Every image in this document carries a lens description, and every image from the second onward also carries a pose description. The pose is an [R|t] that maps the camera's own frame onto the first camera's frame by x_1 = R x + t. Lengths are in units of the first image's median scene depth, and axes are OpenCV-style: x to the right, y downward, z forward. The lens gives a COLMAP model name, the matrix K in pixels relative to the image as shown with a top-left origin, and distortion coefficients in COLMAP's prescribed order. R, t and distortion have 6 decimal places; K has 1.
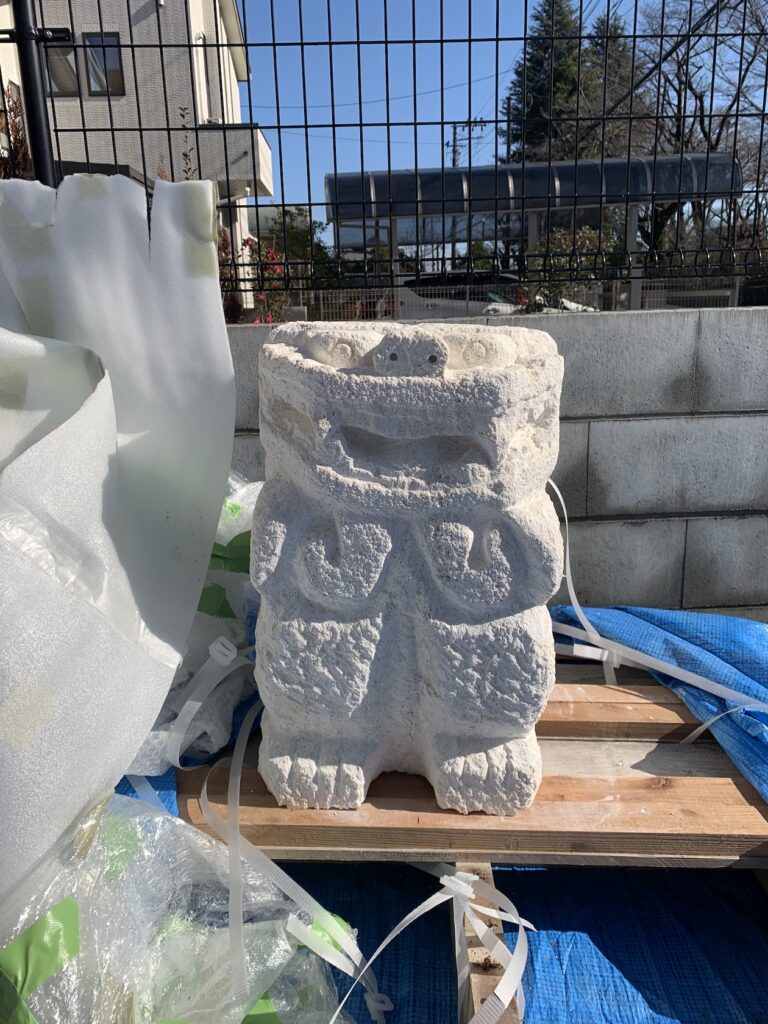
lens RADIAL K [[785.8, 0, 381.2], [0, 785.8, 511.4], [0, 0, 1]] dist [0.057710, -0.054872]
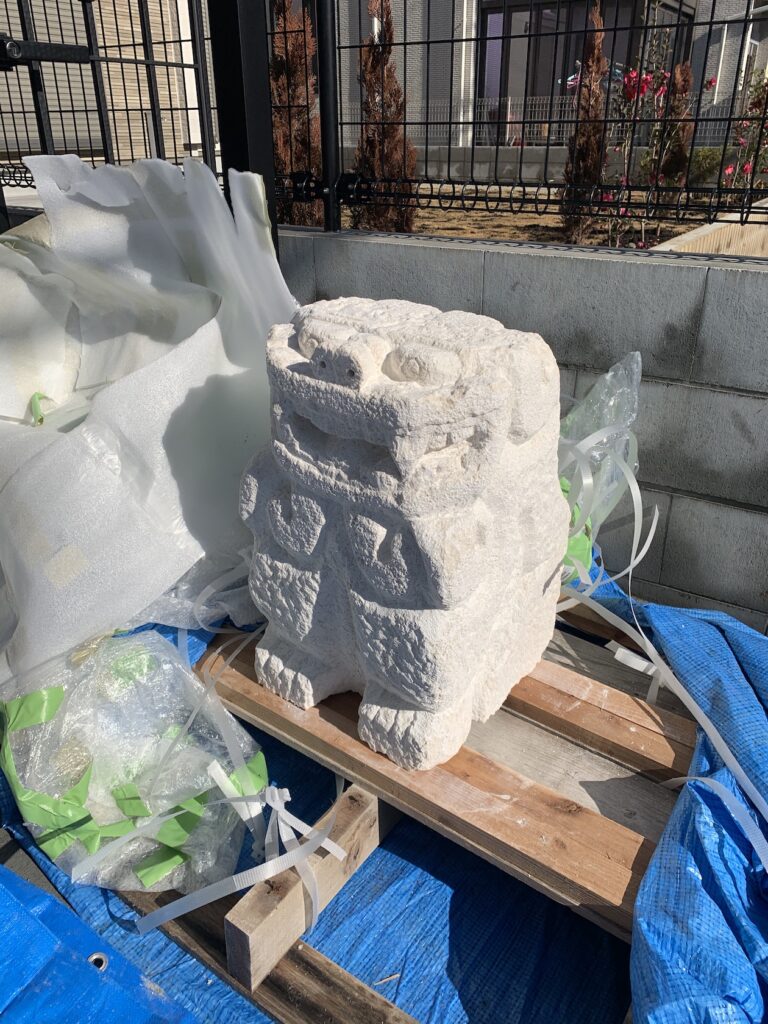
lens RADIAL K [[785.8, 0, 383.7], [0, 785.8, 508.2], [0, 0, 1]] dist [0.057710, -0.054872]
pose [[0.817148, 0.273110, -0.507622, 0.651495], [-0.165335, 0.954681, 0.247486, -0.268534], [0.552207, -0.118305, 0.825270, 0.090270]]
